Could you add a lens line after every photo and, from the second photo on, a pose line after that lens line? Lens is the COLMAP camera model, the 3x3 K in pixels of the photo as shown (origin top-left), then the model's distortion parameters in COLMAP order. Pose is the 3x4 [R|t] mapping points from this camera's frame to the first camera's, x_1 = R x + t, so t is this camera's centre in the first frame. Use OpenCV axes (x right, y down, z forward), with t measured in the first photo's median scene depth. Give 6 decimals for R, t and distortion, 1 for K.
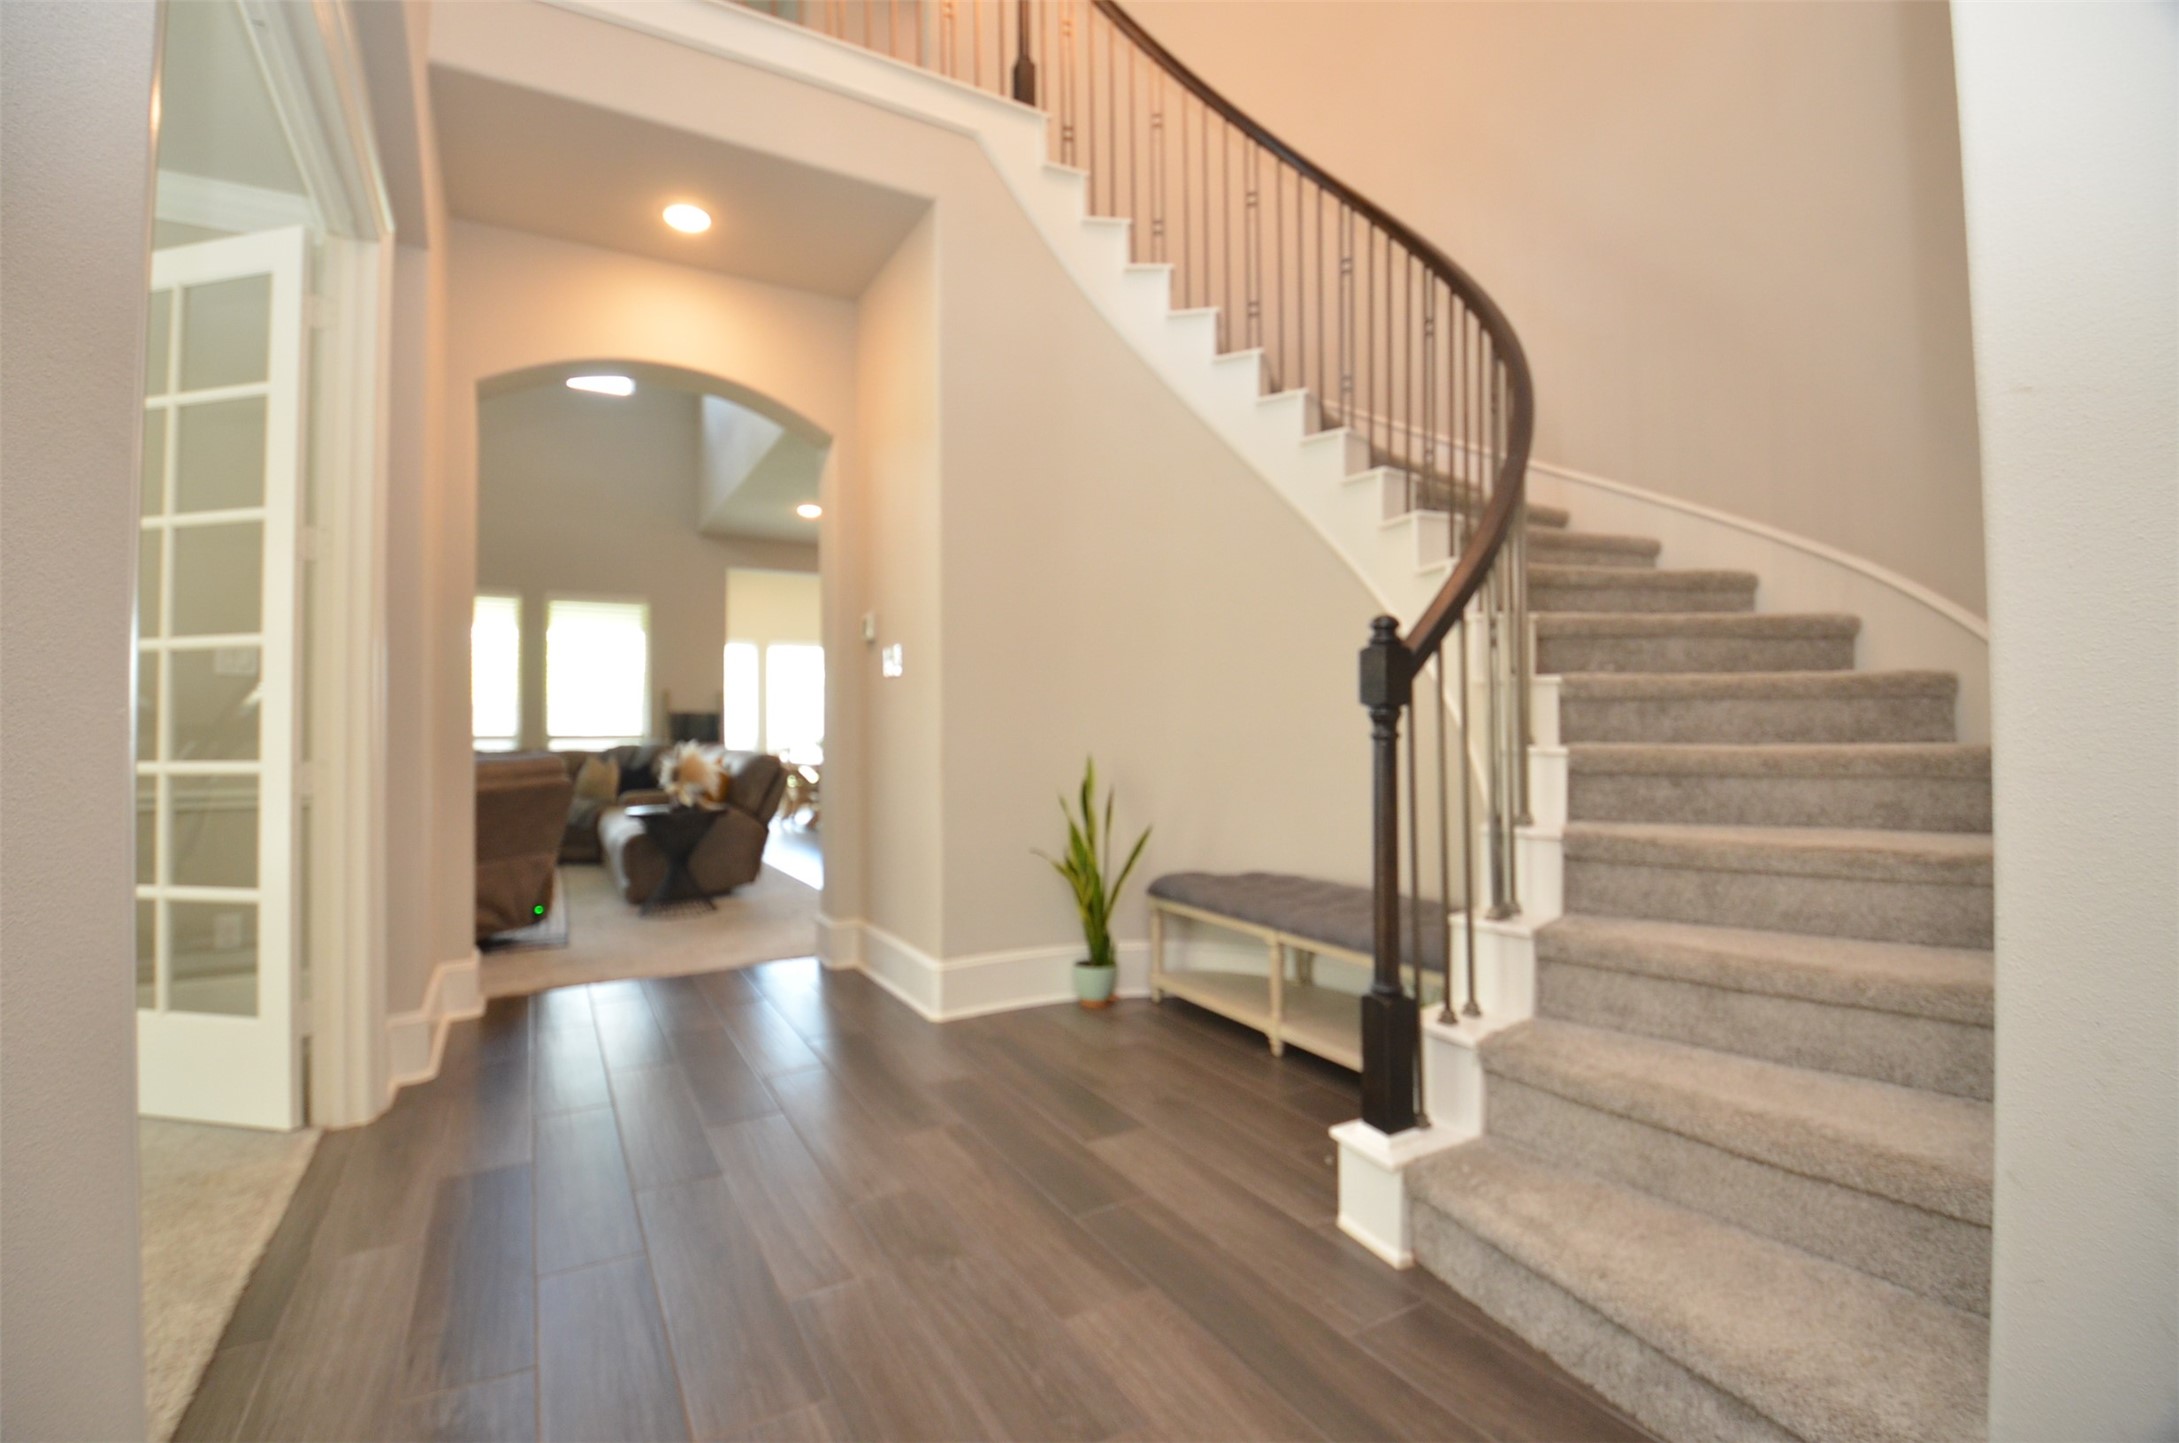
lens RADIAL K [[990.6, 0, 1075.9], [0, 990.6, 721.8], [0, 0, 1]] dist [-0.021817, -0.001474]
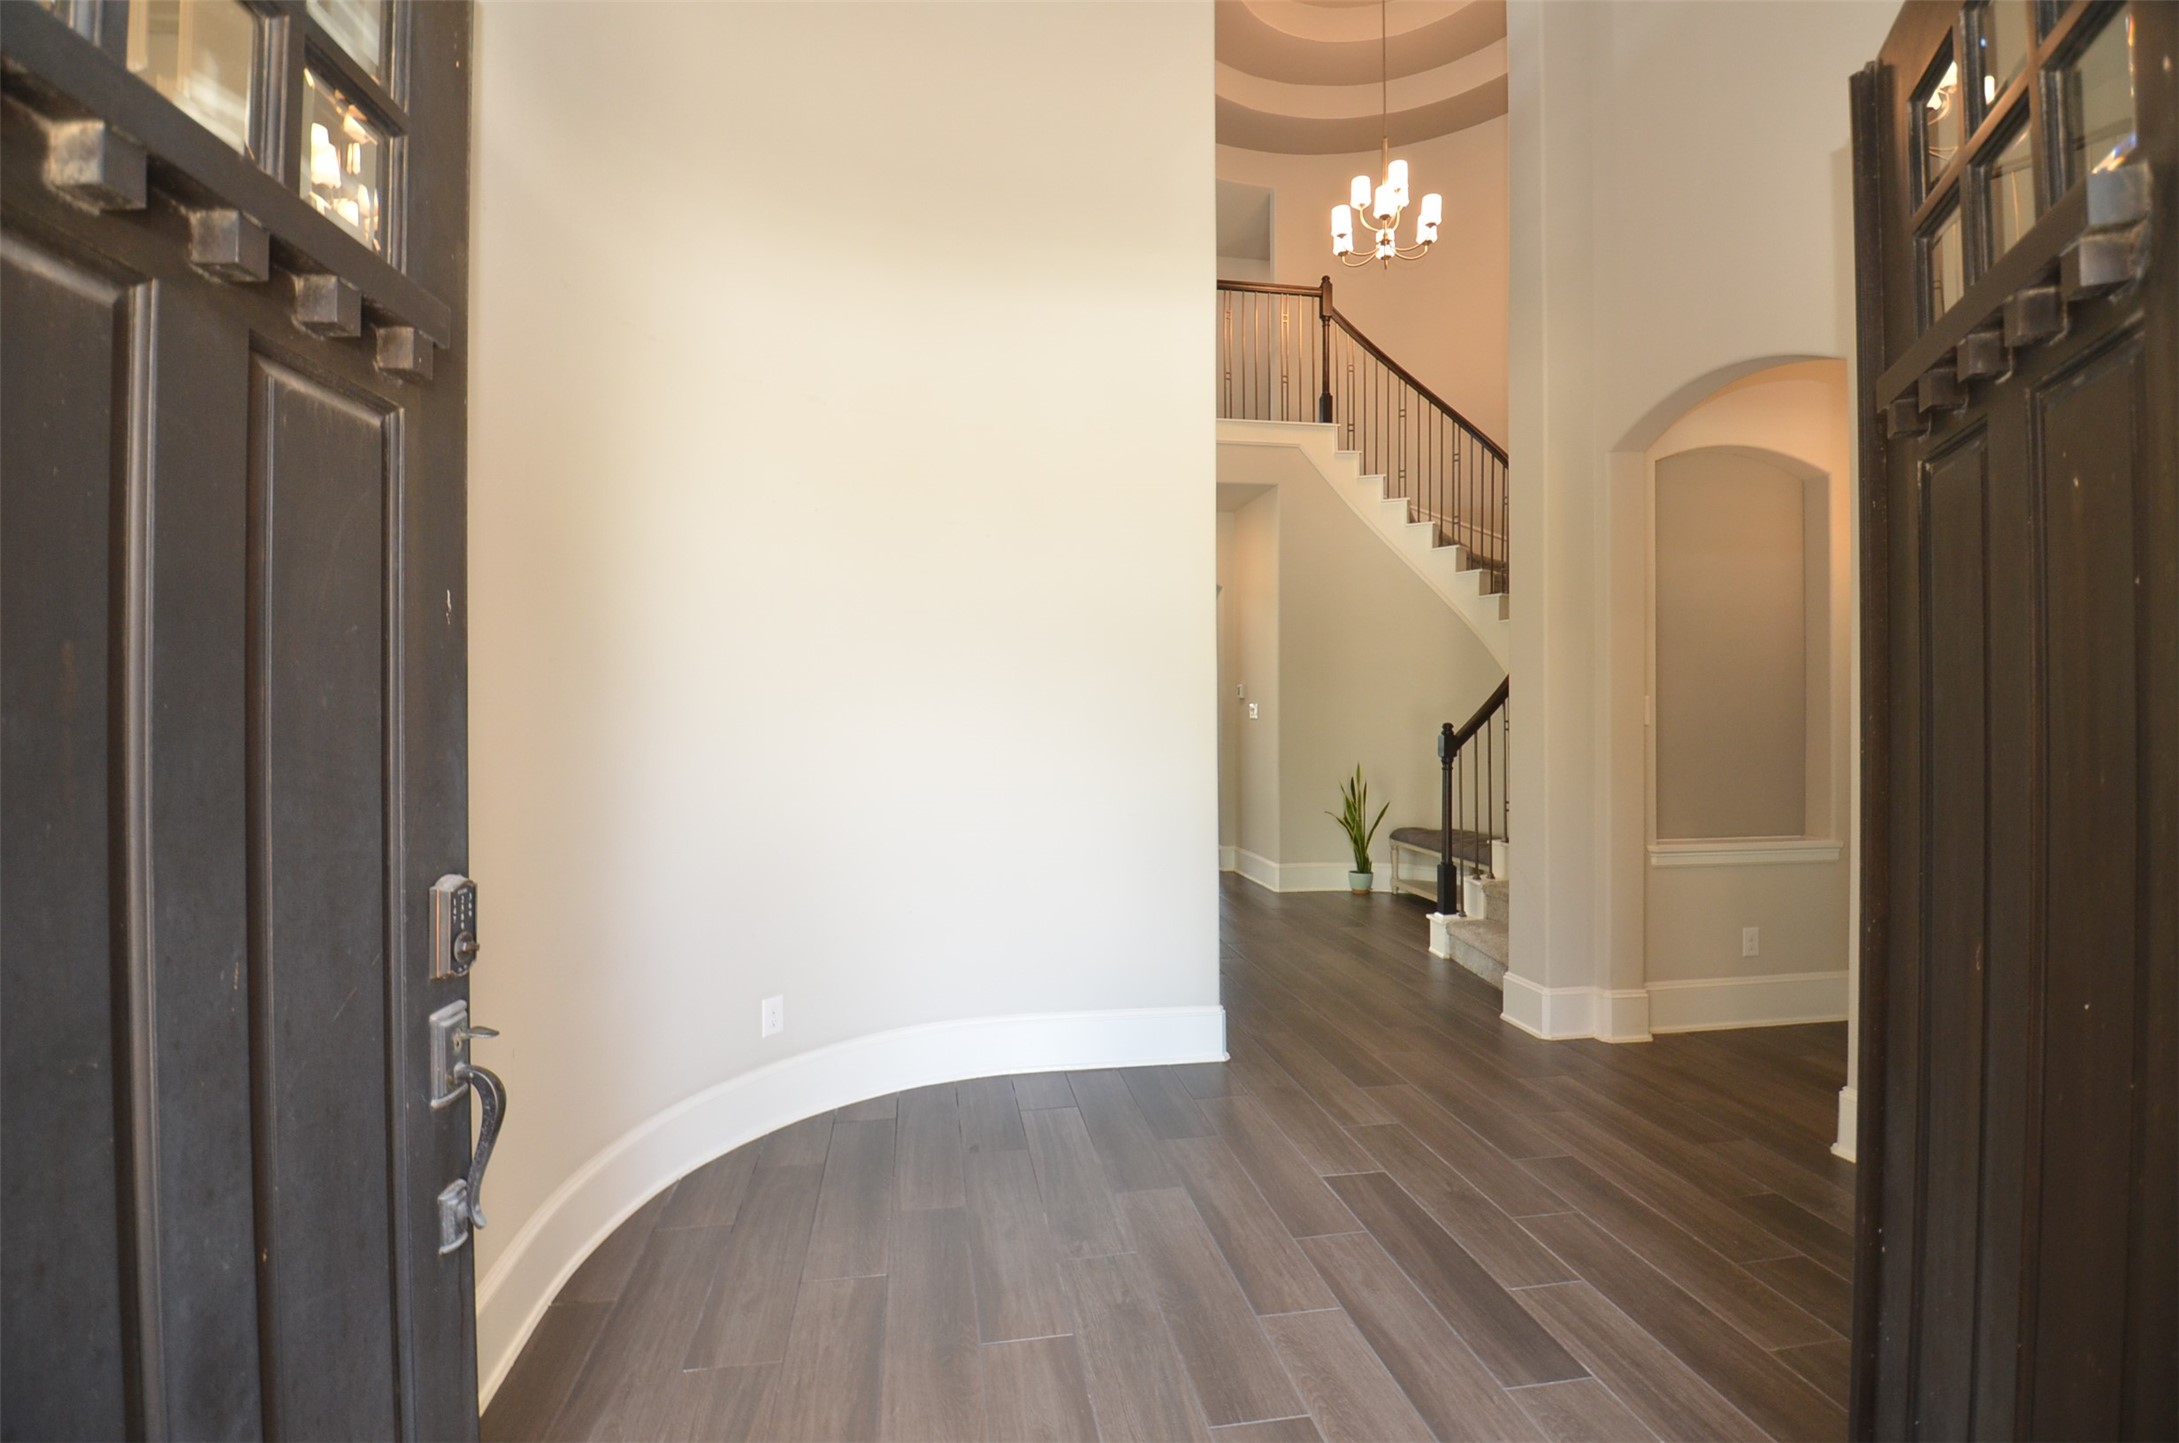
lens RADIAL K [[990.6, 0, 1071.5], [0, 990.6, 717.5], [0, 0, 1]] dist [-0.021817, -0.001474]
pose [[0.942852, 0.011711, -0.333006, 0.130658], [-0.004487, 0.999738, 0.022452, -0.097615], [0.333182, -0.019674, 0.942657, -1.012951]]
